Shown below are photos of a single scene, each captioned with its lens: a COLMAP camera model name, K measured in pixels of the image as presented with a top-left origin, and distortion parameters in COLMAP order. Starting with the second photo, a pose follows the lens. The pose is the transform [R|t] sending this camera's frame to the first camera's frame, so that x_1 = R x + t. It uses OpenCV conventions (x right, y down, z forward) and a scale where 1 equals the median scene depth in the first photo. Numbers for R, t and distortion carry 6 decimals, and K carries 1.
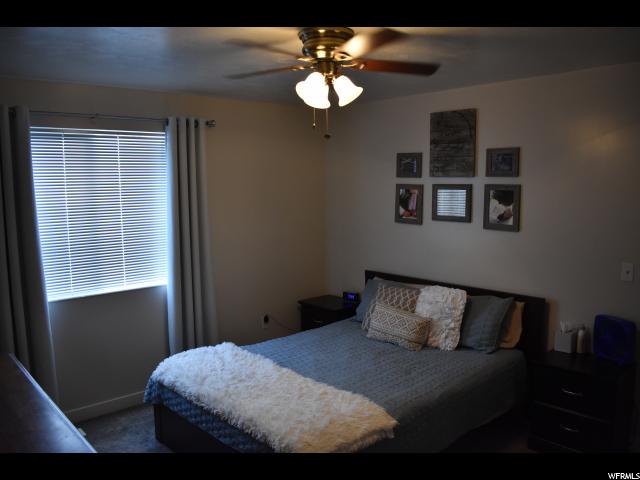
lens RADIAL K [[504.1, 0, 318.9], [0, 504.1, 241.4], [0, 0, 1]] dist [-0.092062, 0.007862]
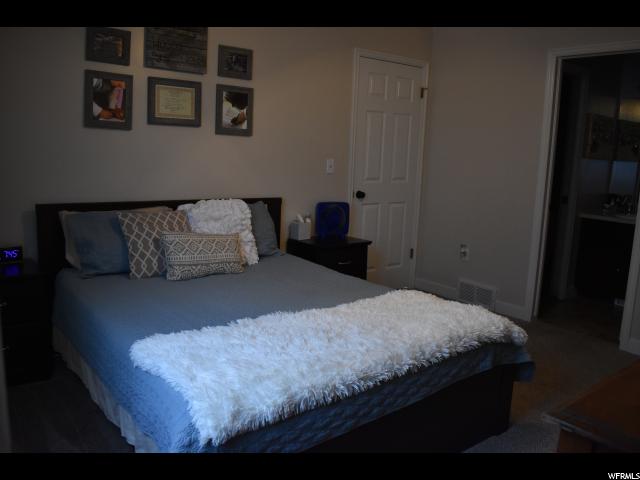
lens RADIAL K [[534.8, 0, 318.8], [0, 534.8, 237.1], [0, 0, 1]] dist [-0.076881, -0.004854]
pose [[0.086707, -0.147338, 0.985278, -0.646429], [0.070550, 0.987428, 0.141451, 0.037803], [-0.993733, 0.057246, 0.096012, 0.737591]]
